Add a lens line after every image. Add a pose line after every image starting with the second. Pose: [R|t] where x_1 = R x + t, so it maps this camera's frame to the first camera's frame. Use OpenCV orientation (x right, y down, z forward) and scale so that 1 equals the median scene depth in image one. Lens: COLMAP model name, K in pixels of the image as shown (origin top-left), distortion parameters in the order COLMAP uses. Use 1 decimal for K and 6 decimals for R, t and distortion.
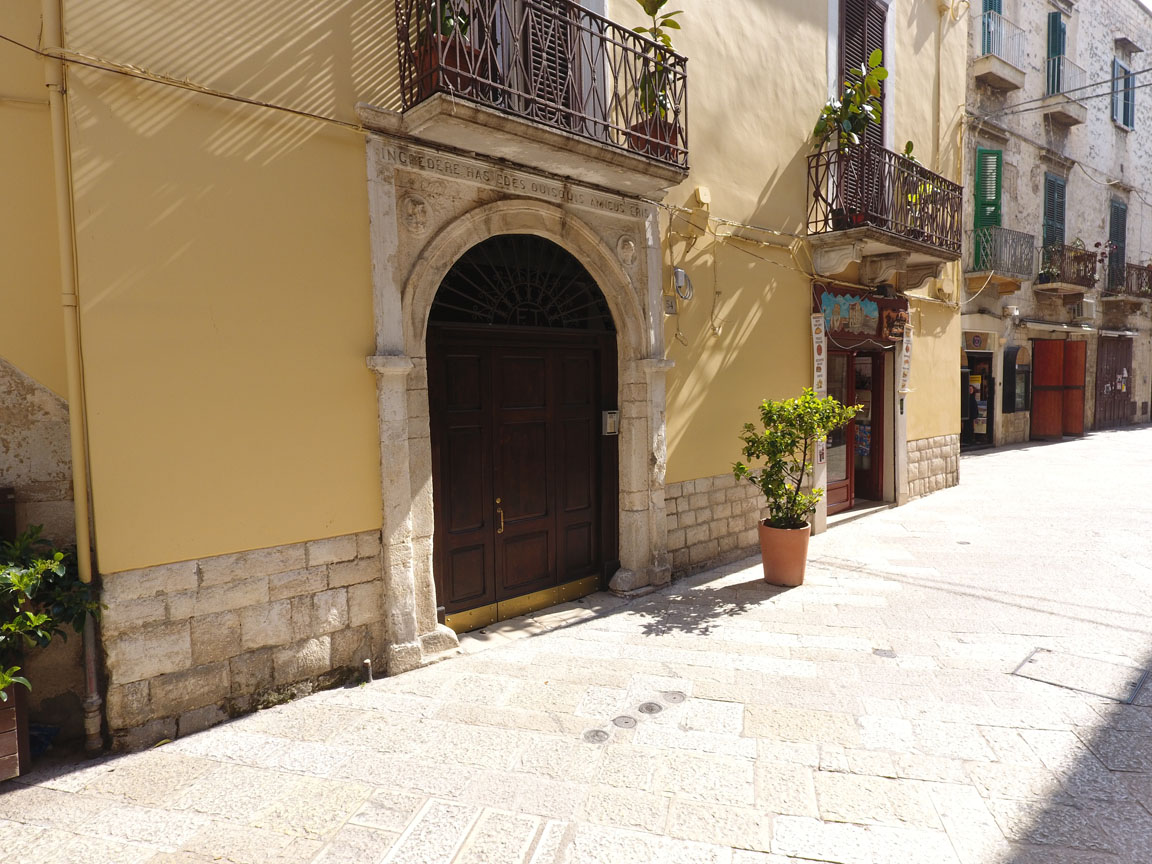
lens RADIAL K [[677.7, 0, 575.3], [0, 677.7, 423.8], [0, 0, 1]] dist [-0.002716, -0.001898]
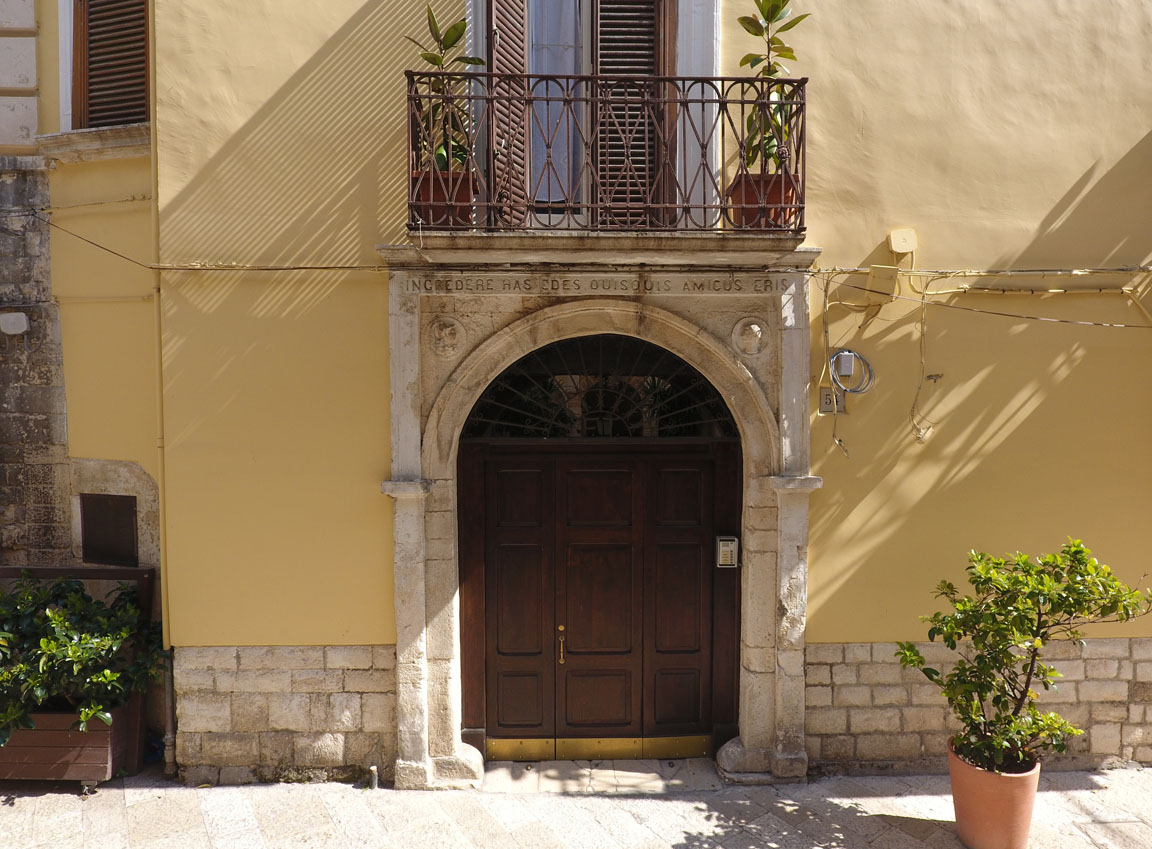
lens RADIAL K [[677.7, 0, 574.1], [0, 677.7, 413.6], [0, 0, 1]] dist [-0.002716, -0.001898]
pose [[0.762070, 0.041323, -0.646175, 0.513311], [-0.048865, 0.998786, 0.006243, -0.194336], [0.645648, 0.026818, 0.763164, 0.331789]]
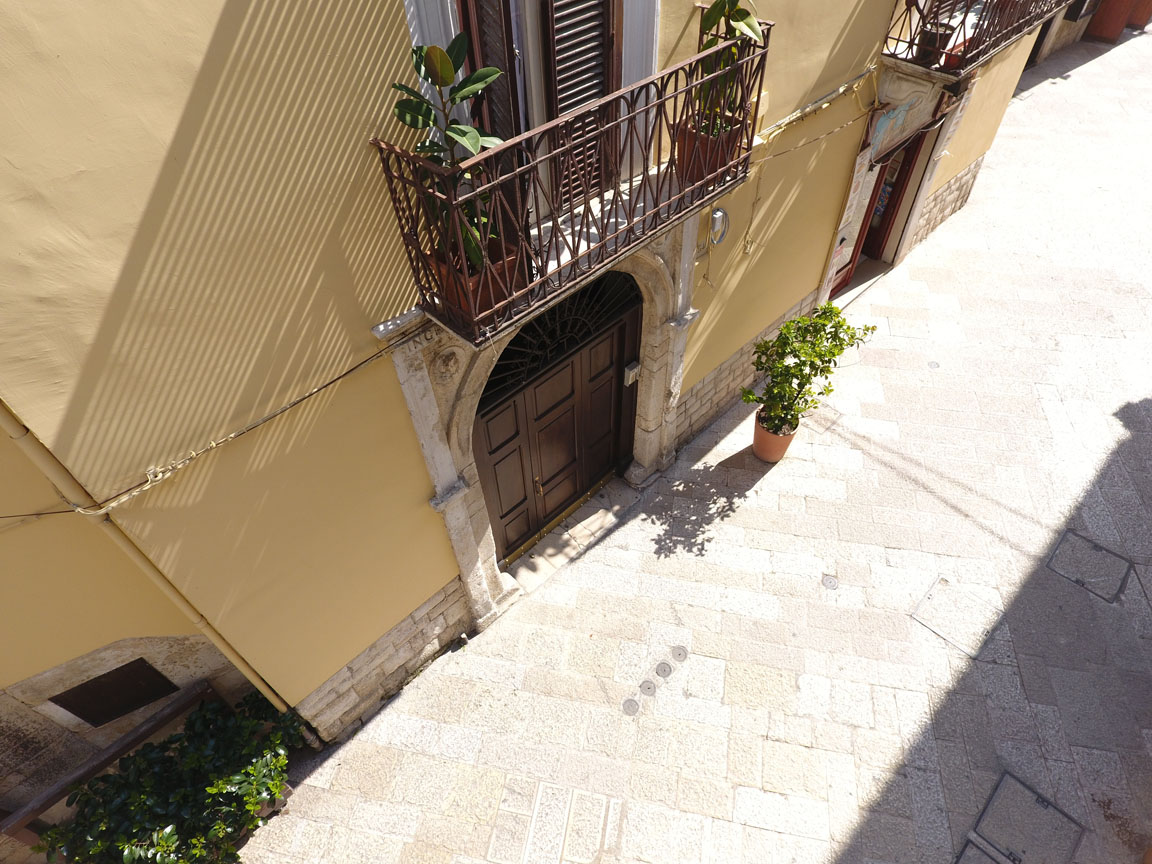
lens RADIAL K [[677.7, 0, 575.4], [0, 677.7, 423.8], [0, 0, 1]] dist [-0.002716, -0.001898]
pose [[0.998498, -0.044950, 0.031338, -0.086921], [0.010131, 0.713497, 0.700585, -0.823294], [-0.053851, -0.699215, 0.712880, 0.254340]]
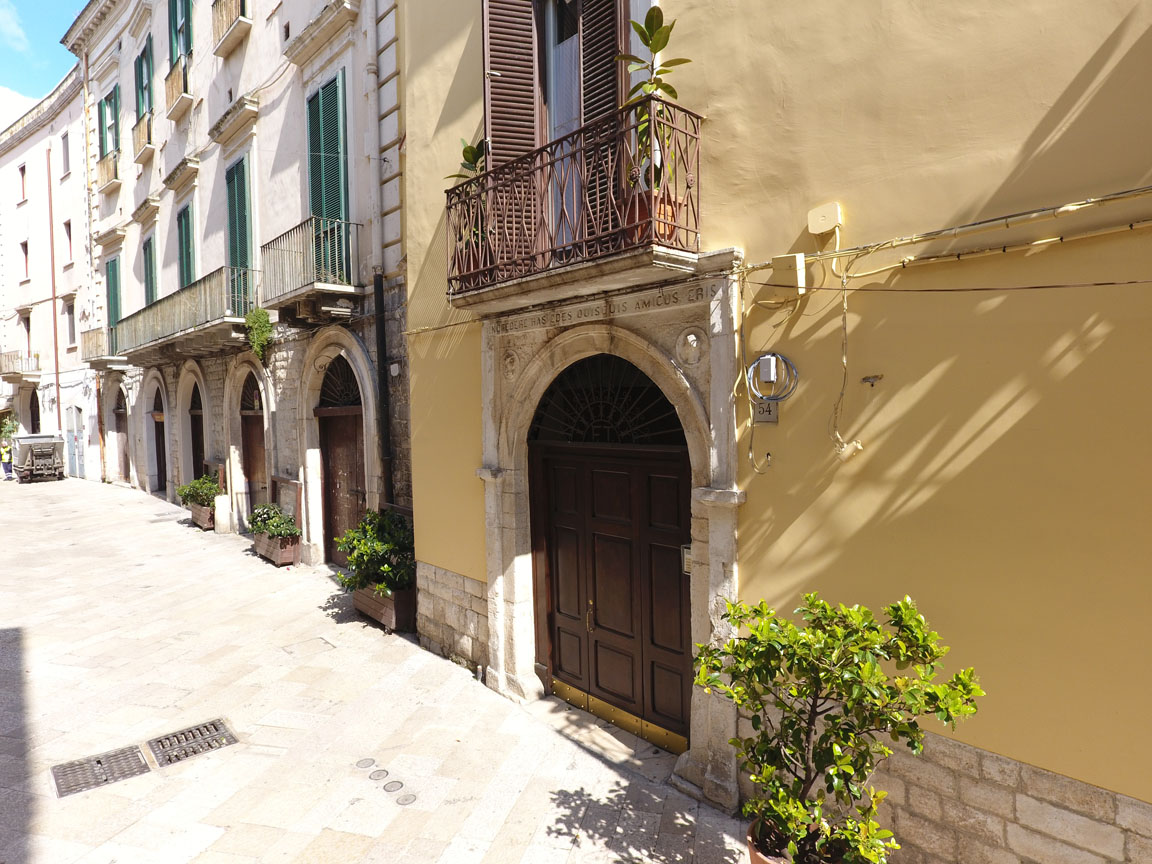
lens RADIAL K [[677.7, 0, 565.0], [0, 677.7, 415.7], [0, 0, 1]] dist [-0.002716, -0.001898]
pose [[-0.017122, 0.035178, -0.999234, 1.033165], [-0.034163, 0.998777, 0.035747, -0.237829], [0.999270, 0.034749, -0.015899, 1.040241]]
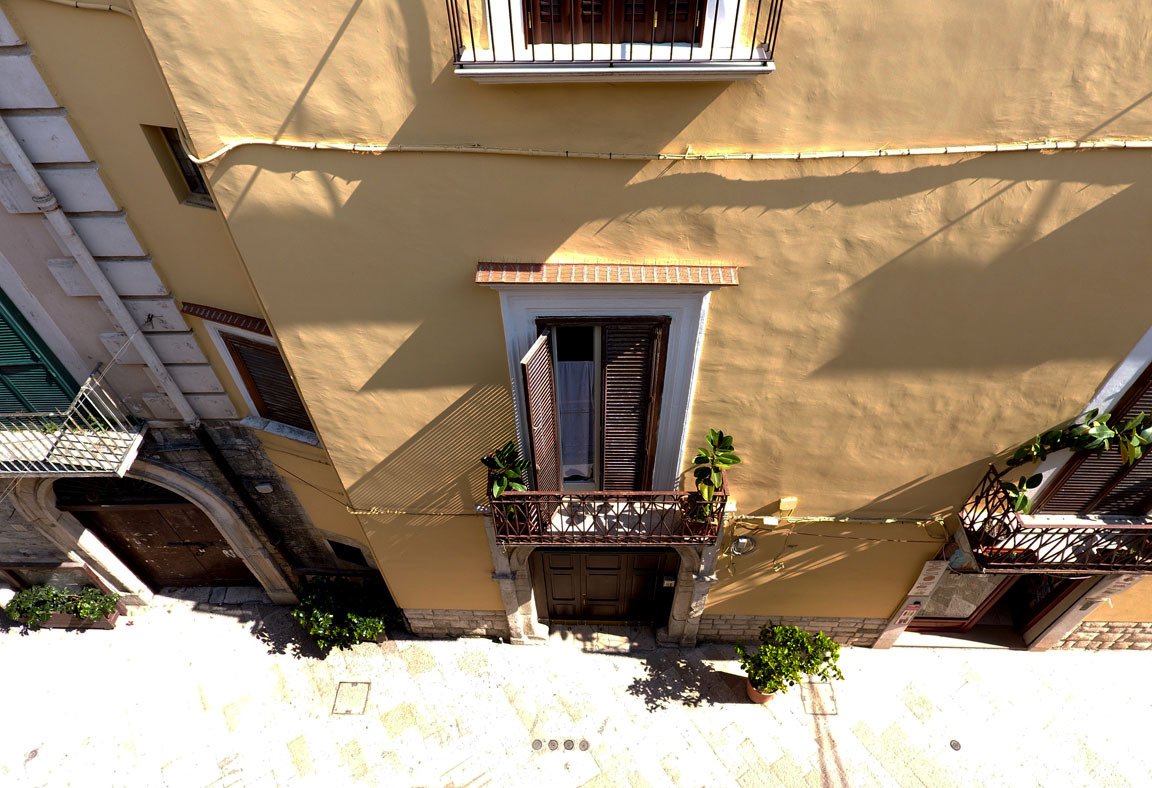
lens RADIAL K [[684.5, 0, 568.1], [0, 684.5, 422.8], [0, 0, 1]] dist [-0.008269, -0.003552]
pose [[0.724616, 0.513613, -0.459492, 0.502551], [-0.024308, 0.685383, 0.727777, -1.672783], [0.688724, -0.516189, 0.509124, 0.290134]]
